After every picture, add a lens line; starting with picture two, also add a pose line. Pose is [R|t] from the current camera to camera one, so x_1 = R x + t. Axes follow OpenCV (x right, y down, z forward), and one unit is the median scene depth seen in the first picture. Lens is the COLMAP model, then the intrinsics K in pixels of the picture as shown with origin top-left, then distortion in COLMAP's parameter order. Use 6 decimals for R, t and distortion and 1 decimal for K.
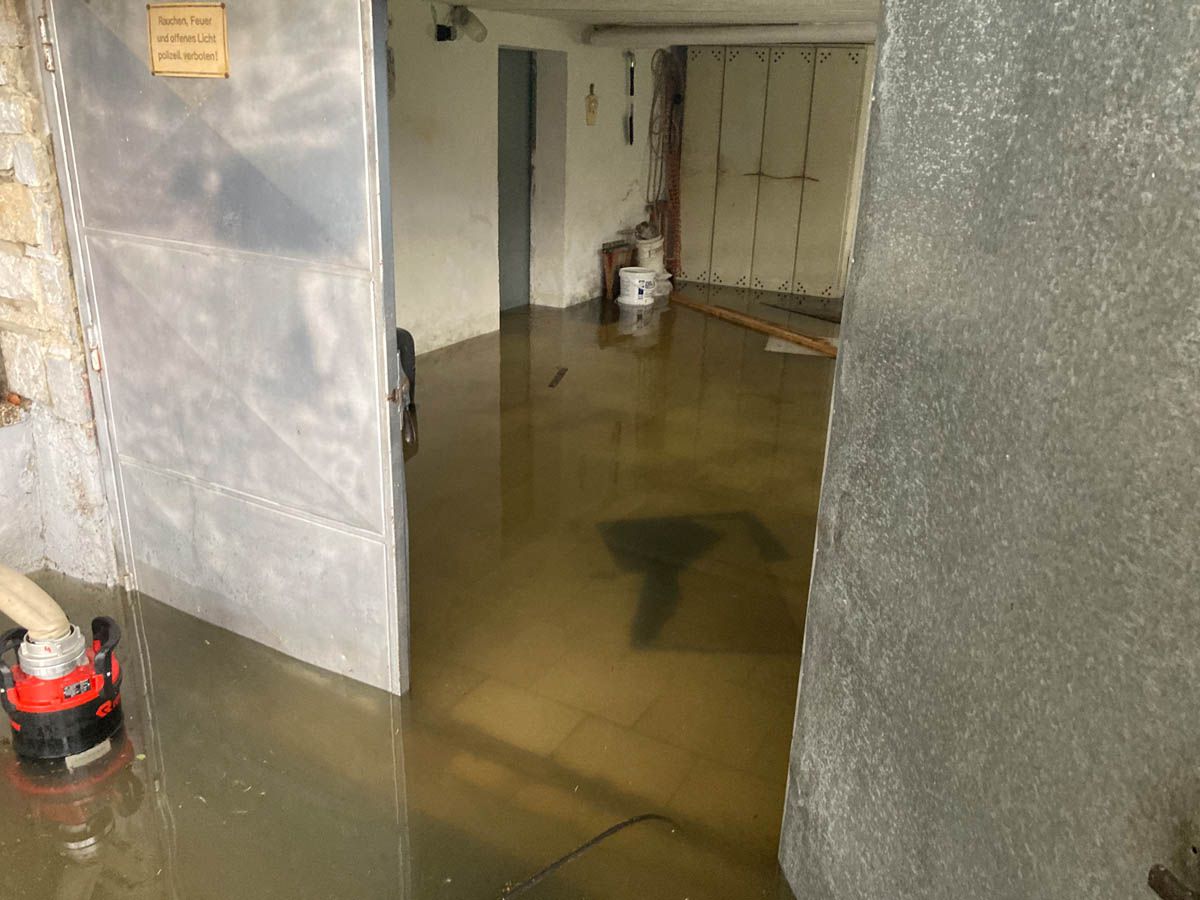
lens RADIAL K [[1000.8, 0, 580.0], [0, 1000.8, 450.5], [0, 0, 1]] dist [0.005754, 0.014047]
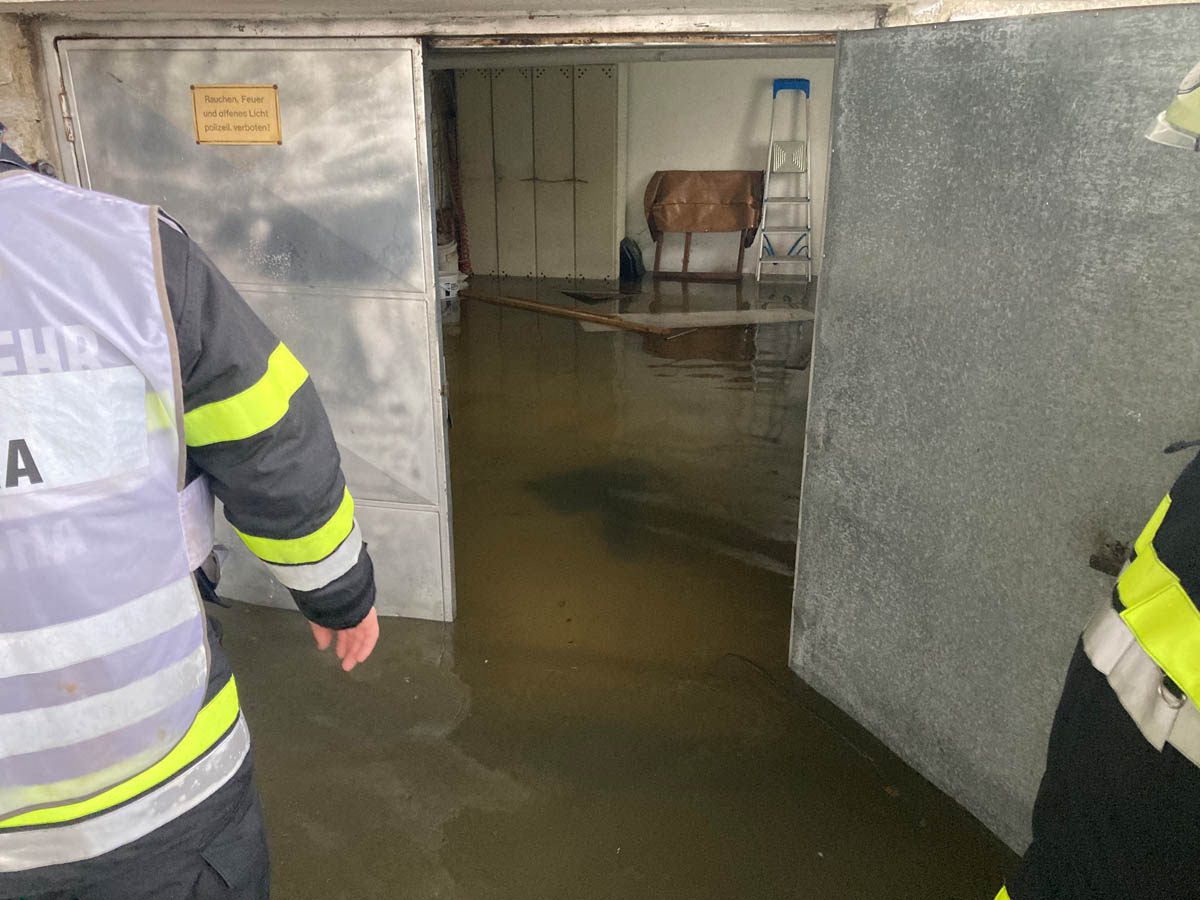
lens RADIAL K [[1000.8, 0, 595.8], [0, 1000.8, 449.6], [0, 0, 1]] dist [0.005754, 0.014047]
pose [[0.954069, -0.129609, 0.270099, -0.464266], [0.129178, 0.991431, 0.019448, 0.025268], [-0.270305, 0.016336, 0.962636, -0.337768]]
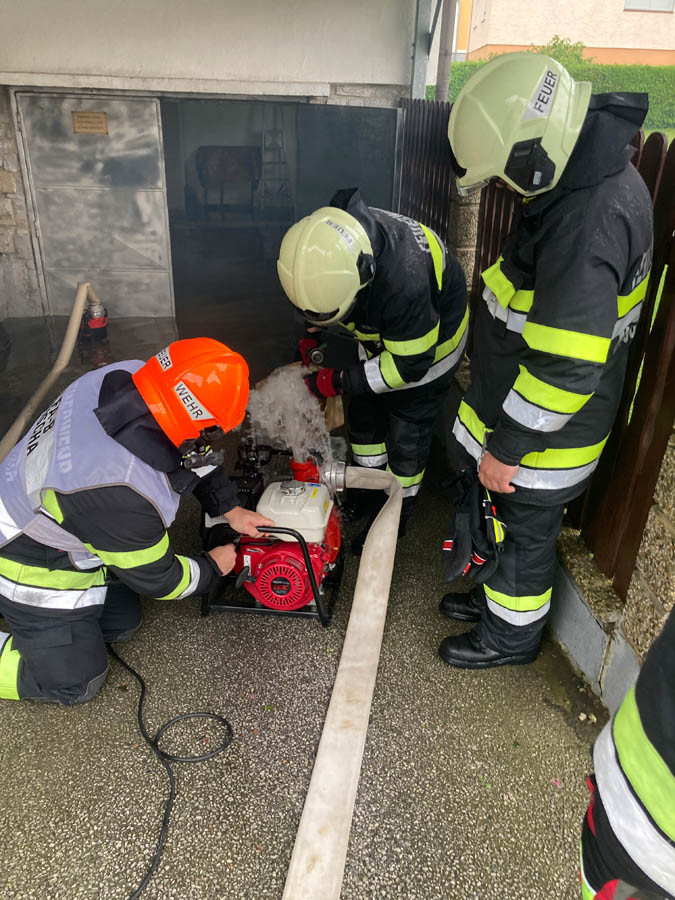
lens RADIAL K [[750.6, 0, 336.8], [0, 750.6, 467.6], [0, 0, 1]] dist [0.005754, 0.014047]
pose [[0.839923, -0.250934, 0.481209, -1.568475], [0.179936, 0.965292, 0.189299, 0.496539], [-0.512009, -0.072410, 0.855923, -2.186153]]
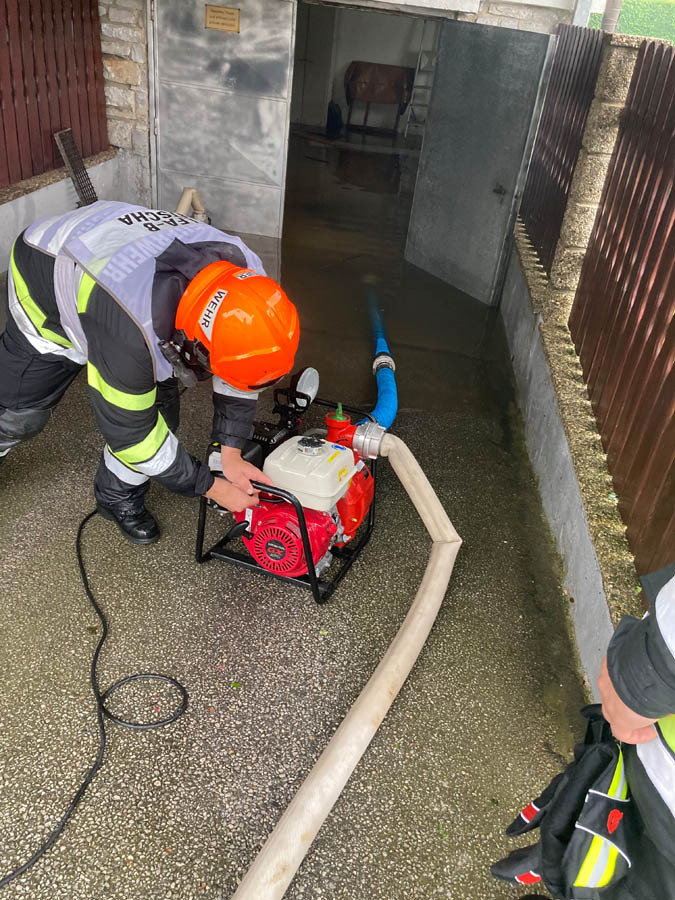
lens RADIAL K [[750.6, 0, 345.9], [0, 750.6, 455.6], [0, 0, 1]] dist [0.005754, 0.014047]
pose [[0.928878, -0.126047, 0.348280, -1.351989], [0.041494, 0.969807, 0.240319, 0.497404], [-0.368055, -0.208775, 0.906062, -2.100674]]
